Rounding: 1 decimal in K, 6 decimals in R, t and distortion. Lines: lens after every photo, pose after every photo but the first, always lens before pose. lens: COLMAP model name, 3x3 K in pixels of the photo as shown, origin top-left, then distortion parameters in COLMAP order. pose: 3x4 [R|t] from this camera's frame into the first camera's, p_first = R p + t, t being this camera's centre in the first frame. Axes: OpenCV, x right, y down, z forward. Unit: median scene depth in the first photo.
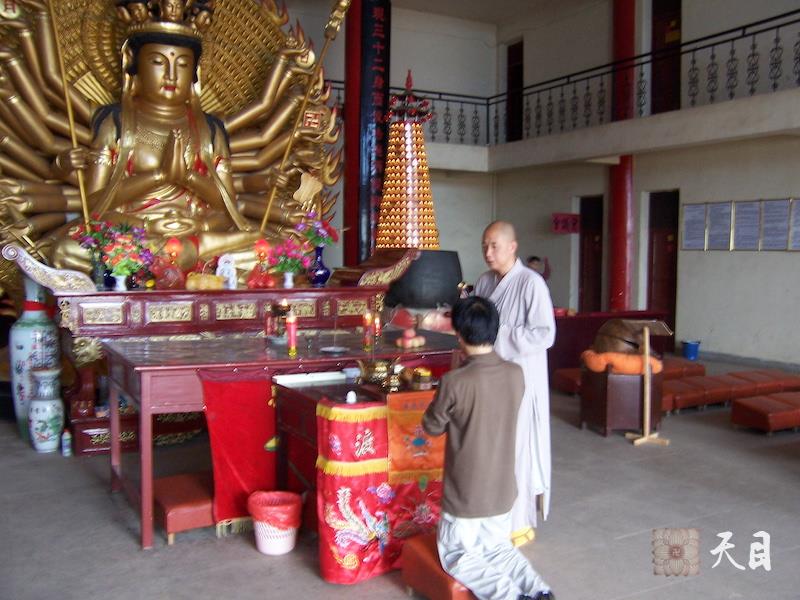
lens RADIAL K [[799.9, 0, 415.3], [0, 799.9, 301.0], [0, 0, 1]] dist [-0.142642, 0.222699]
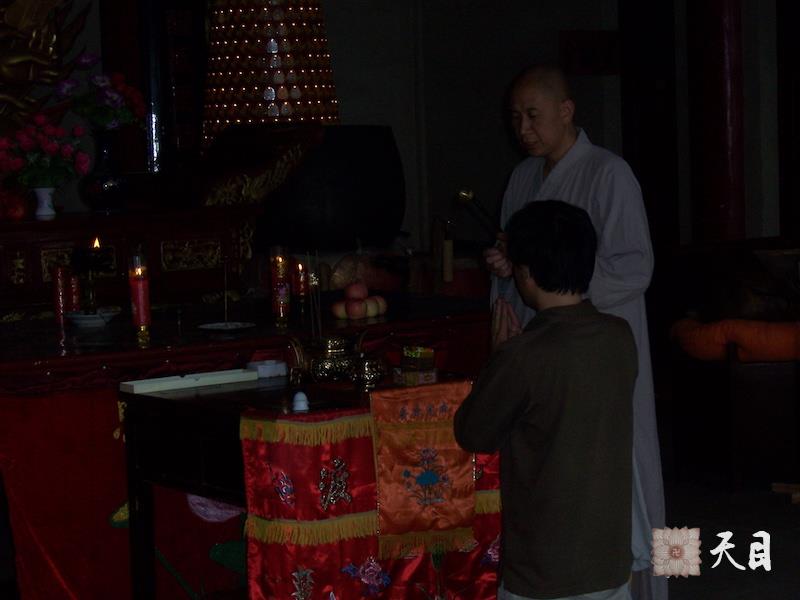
lens RADIAL K [[2012.3, 0, 400.0], [0, 2012.3, 300.0], [0, 0, 1]] dist [0.003534, -0.068060]
pose [[0.992381, -0.054779, 0.110356, -0.074215], [0.052345, 0.998320, 0.024837, 0.009953], [-0.111531, -0.018871, 0.993582, -0.165090]]
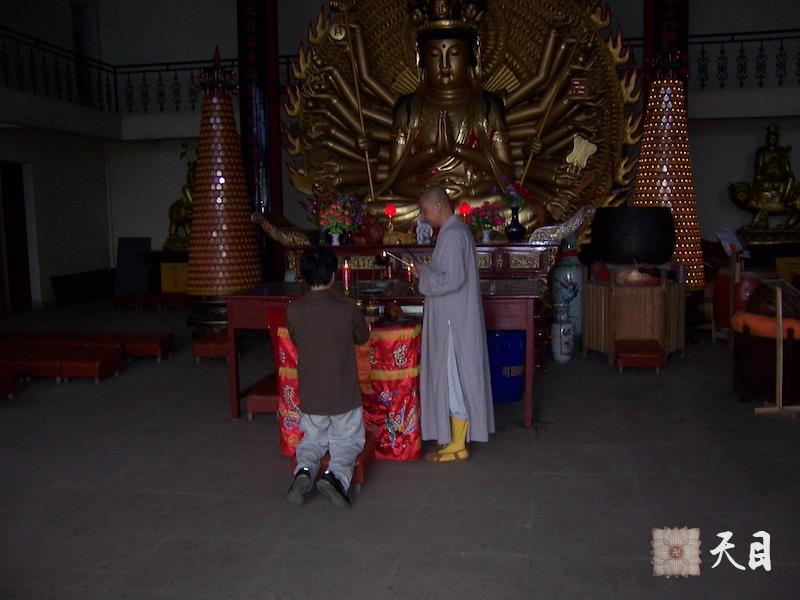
lens RADIAL K [[799.9, 0, 415.3], [0, 799.9, 301.0], [0, 0, 1]] dist [-0.142642, 0.222699]
pose [[0.784073, 0.043805, -0.619121, 0.417517], [-0.011999, 0.998390, 0.055444, 0.003173], [0.620552, -0.036043, 0.783336, 0.026420]]
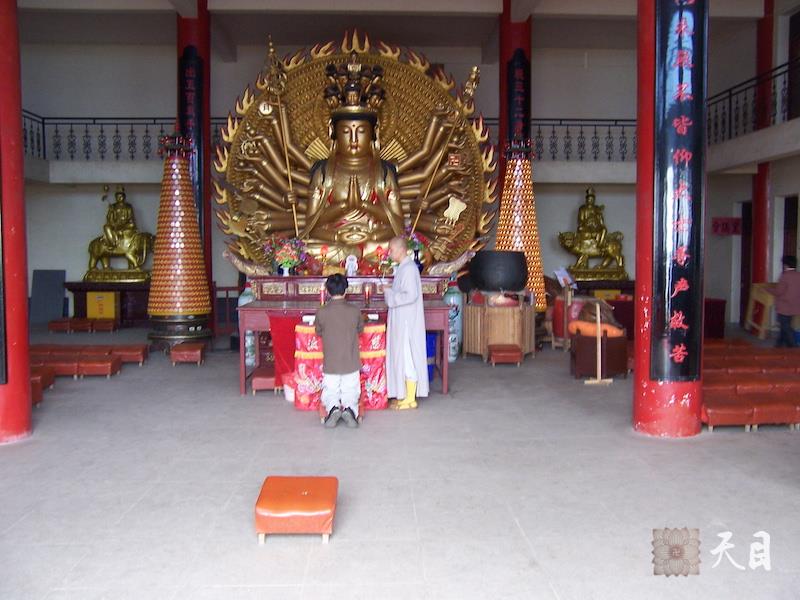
lens RADIAL K [[799.9, 0, 415.3], [0, 799.9, 301.0], [0, 0, 1]] dist [-0.142642, 0.222699]
pose [[0.896561, 0.017483, -0.442575, 0.506211], [-0.018112, 0.999832, 0.002806, 0.024283], [0.442549, 0.005500, 0.896727, -0.354150]]
